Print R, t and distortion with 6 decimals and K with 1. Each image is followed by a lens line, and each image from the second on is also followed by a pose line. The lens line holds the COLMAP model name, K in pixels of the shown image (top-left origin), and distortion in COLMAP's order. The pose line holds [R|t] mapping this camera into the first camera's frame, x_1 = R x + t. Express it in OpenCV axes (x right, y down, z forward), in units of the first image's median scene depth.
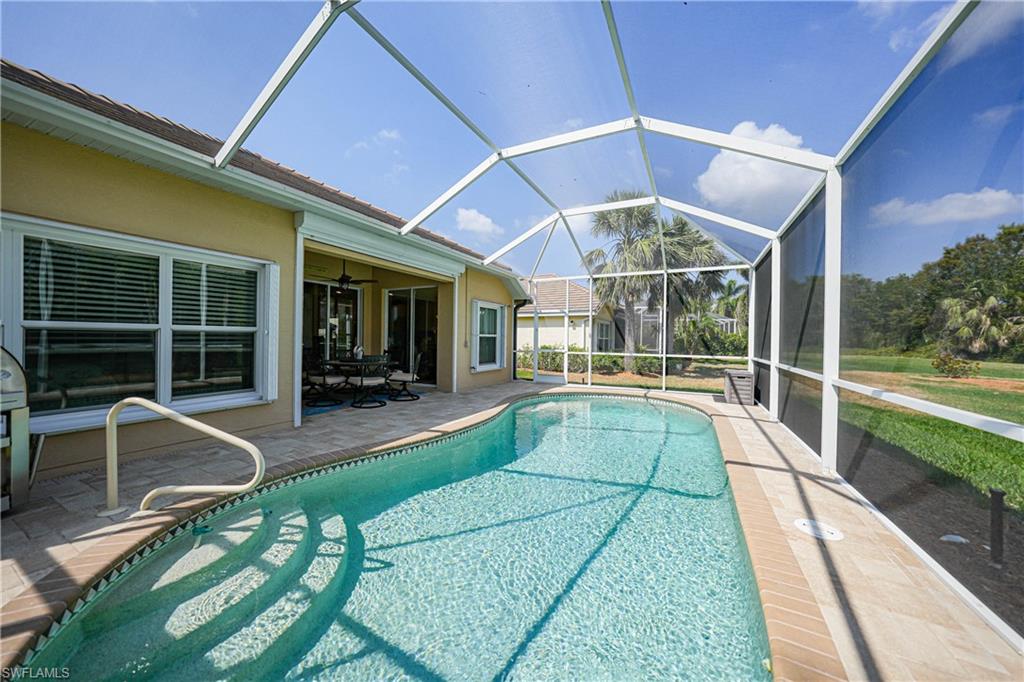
lens RADIAL K [[353.5, 0, 513.0], [0, 353.5, 342.9], [0, 0, 1]] dist [-0.025098, 0.004715]
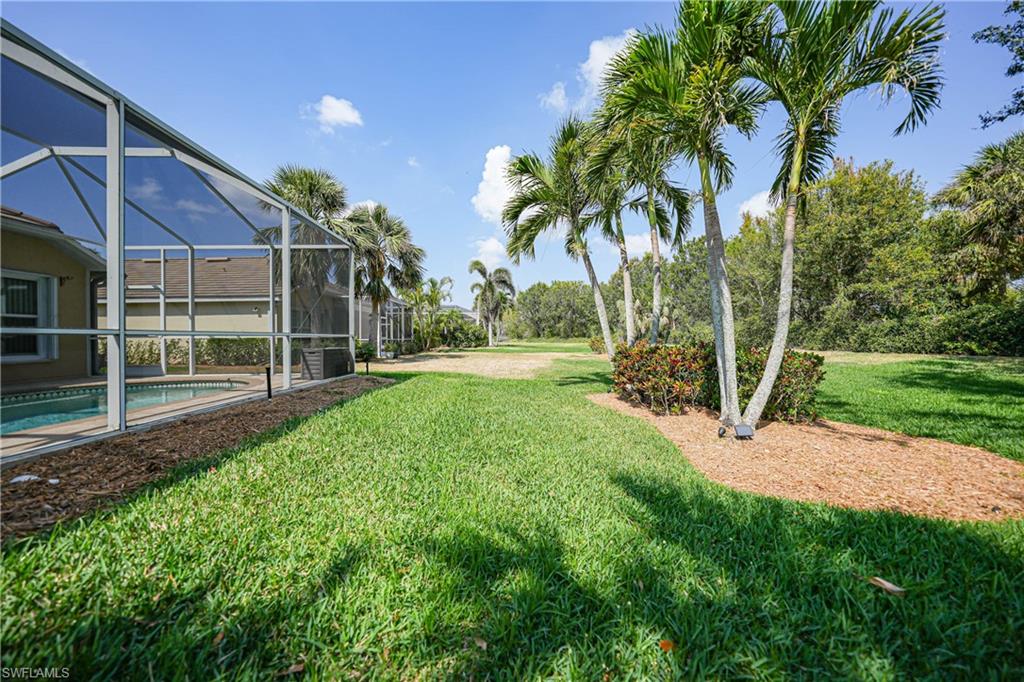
lens RADIAL K [[353.5, 0, 512.8], [0, 353.5, 335.4], [0, 0, 1]] dist [-0.025098, 0.004715]
pose [[0.871339, -0.016368, 0.490409, 0.584051], [0.023493, 0.999689, -0.008376, 0.061703], [-0.490119, 0.018820, 0.871452, -0.155151]]
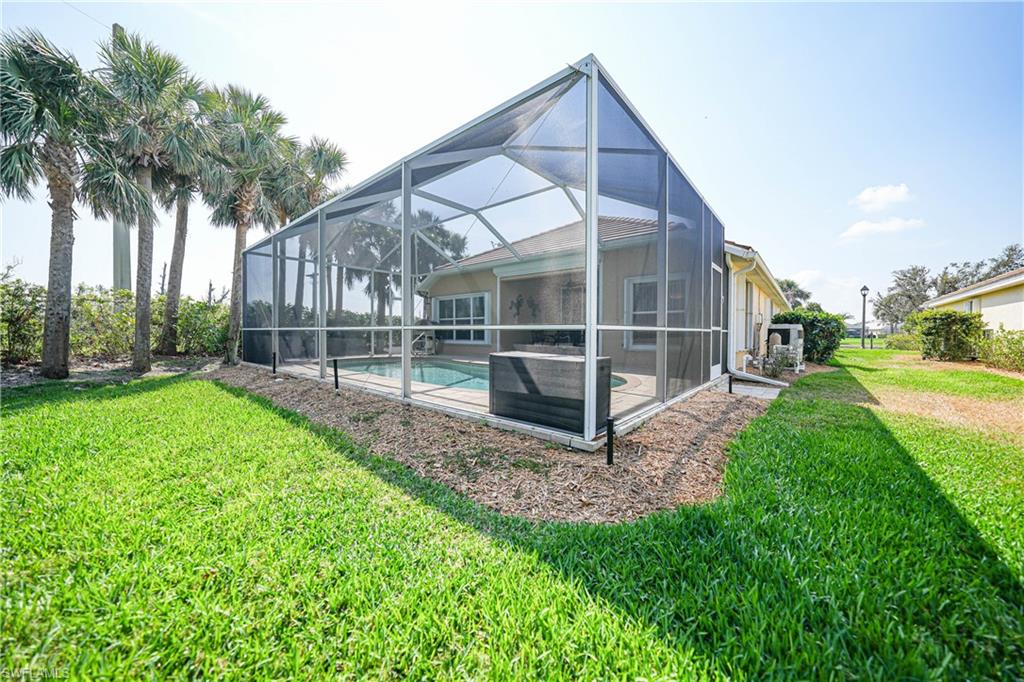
lens RADIAL K [[353.5, 0, 516.3], [0, 353.5, 339.4], [0, 0, 1]] dist [-0.025098, 0.004715]
pose [[-0.217889, 0.008492, -0.975937, 1.053744], [-0.016271, 0.999792, 0.012333, 0.051419], [0.975838, 0.018567, -0.217705, 1.010129]]
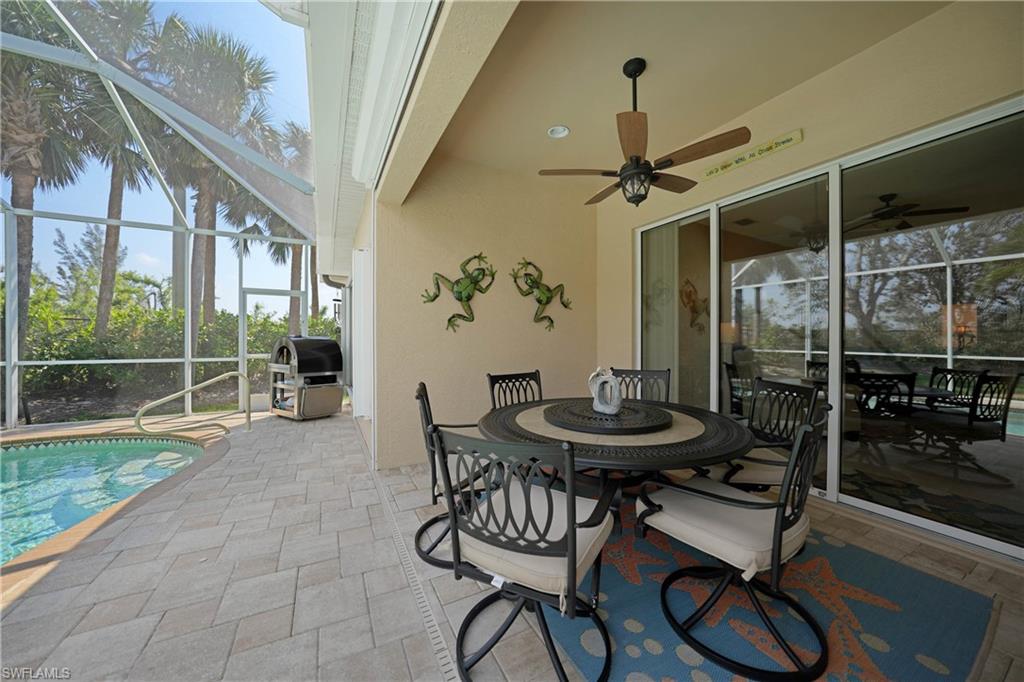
lens RADIAL K [[353.5, 0, 513.2], [0, 353.5, 338.4], [0, 0, 1]] dist [-0.025098, 0.004715]
pose [[-0.569938, -0.014974, -0.821551, -0.126574], [-0.016067, 0.999846, -0.007078, -0.011016], [0.821531, 0.009166, -0.570091, 0.991876]]
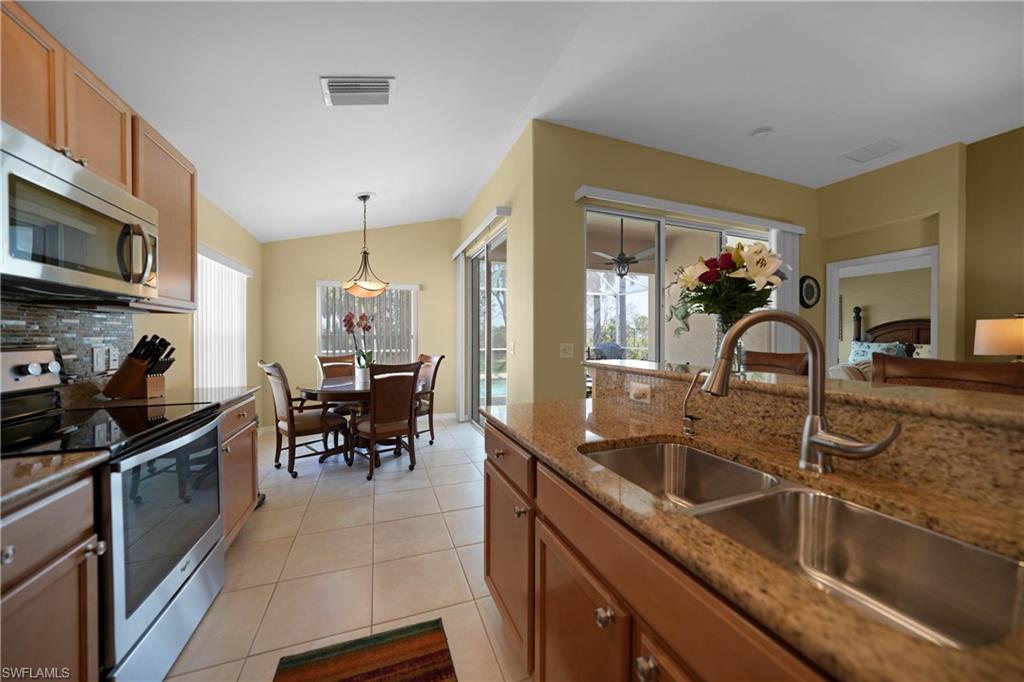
lens RADIAL K [[353.5, 0, 528.2], [0, 353.5, 341.8], [0, 0, 1]] dist [-0.025098, 0.004715]
pose [[-0.768453, -0.020049, 0.639592, -0.708378], [-0.001066, 0.999548, 0.030052, -0.036003], [-0.639905, 0.022412, -0.768127, 1.496598]]
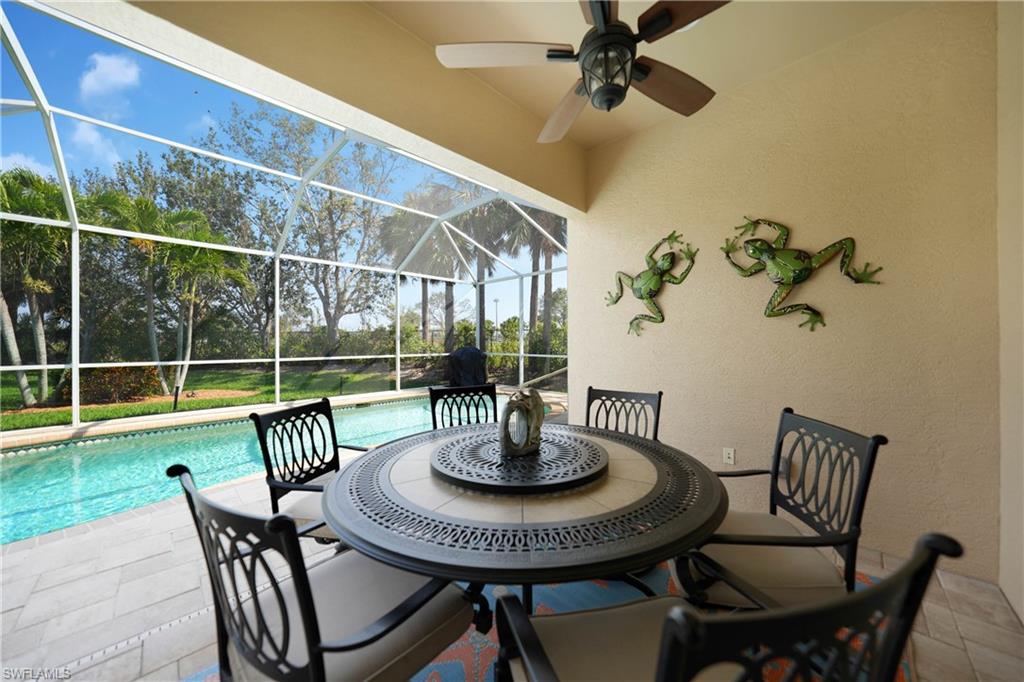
lens RADIAL K [[353.5, 0, 511.4], [0, 353.5, 341.0], [0, 0, 1]] dist [-0.025098, 0.004715]
pose [[-0.953084, -0.013085, 0.302423, -0.444327], [-0.009055, 0.999851, 0.014722, -0.020465], [-0.302571, 0.011293, -0.953060, 1.080569]]
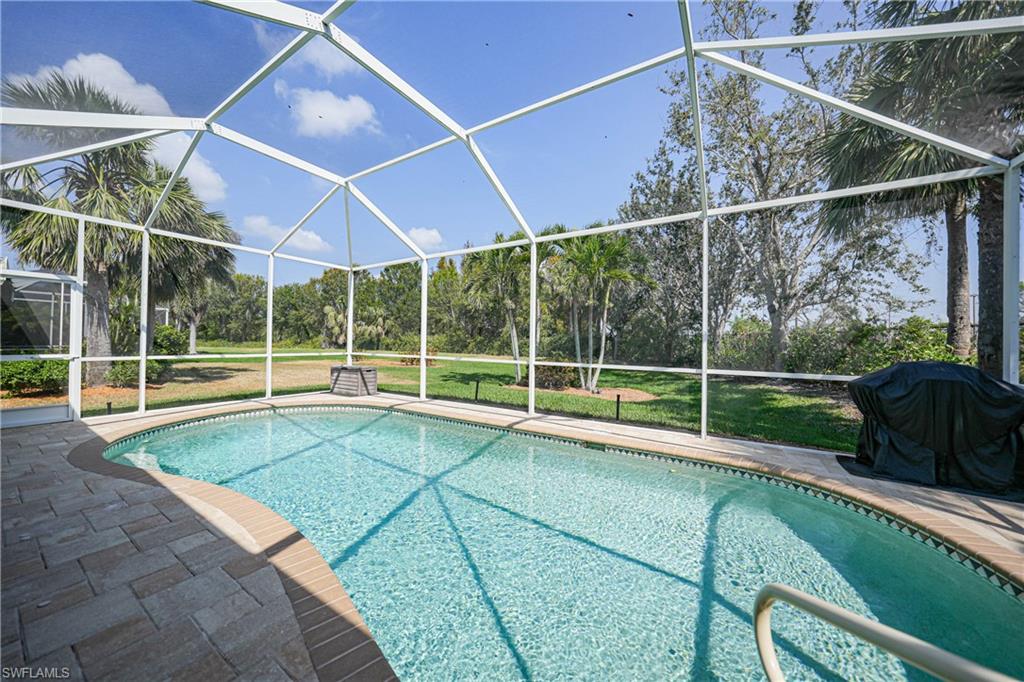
lens RADIAL K [[353.5, 0, 512.5], [0, 353.5, 340.3], [0, 0, 1]] dist [-0.025098, 0.004715]
pose [[0.086859, -0.007749, 0.996191, -0.373147], [-0.003740, 0.999960, 0.008104, -0.008410], [-0.996214, -0.004430, 0.086826, 0.395419]]
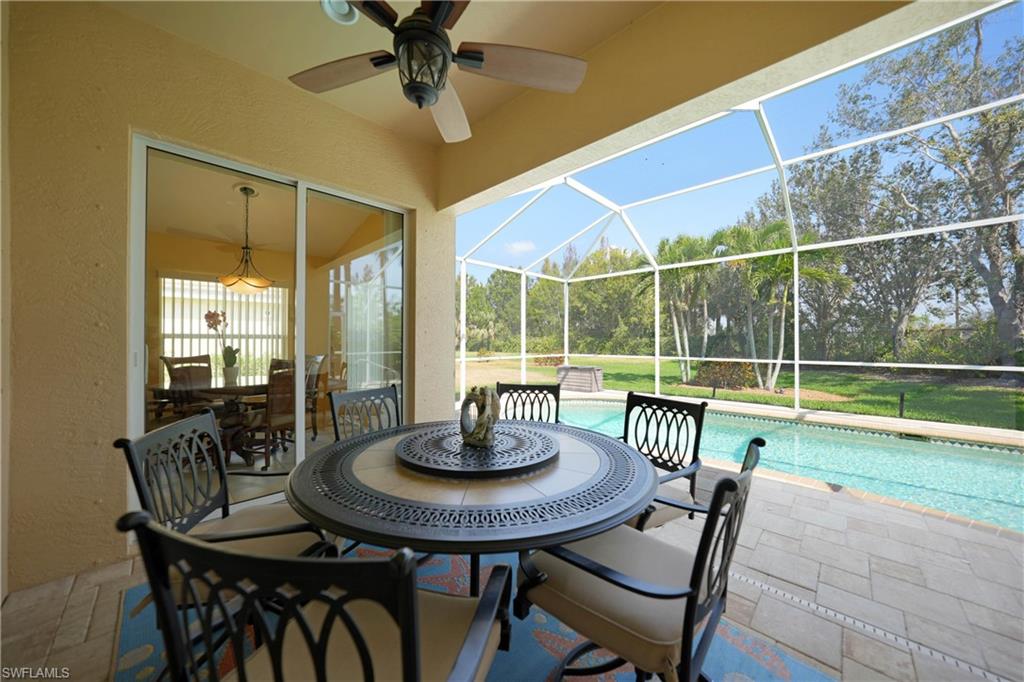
lens RADIAL K [[353.5, 0, 512.3], [0, 353.5, 340.2], [0, 0, 1]] dist [-0.025098, 0.004715]
pose [[0.291836, -0.009166, 0.956424, -0.583998], [0.013180, 0.999898, 0.005561, -0.018718], [-0.956377, 0.010983, 0.291927, 0.815350]]
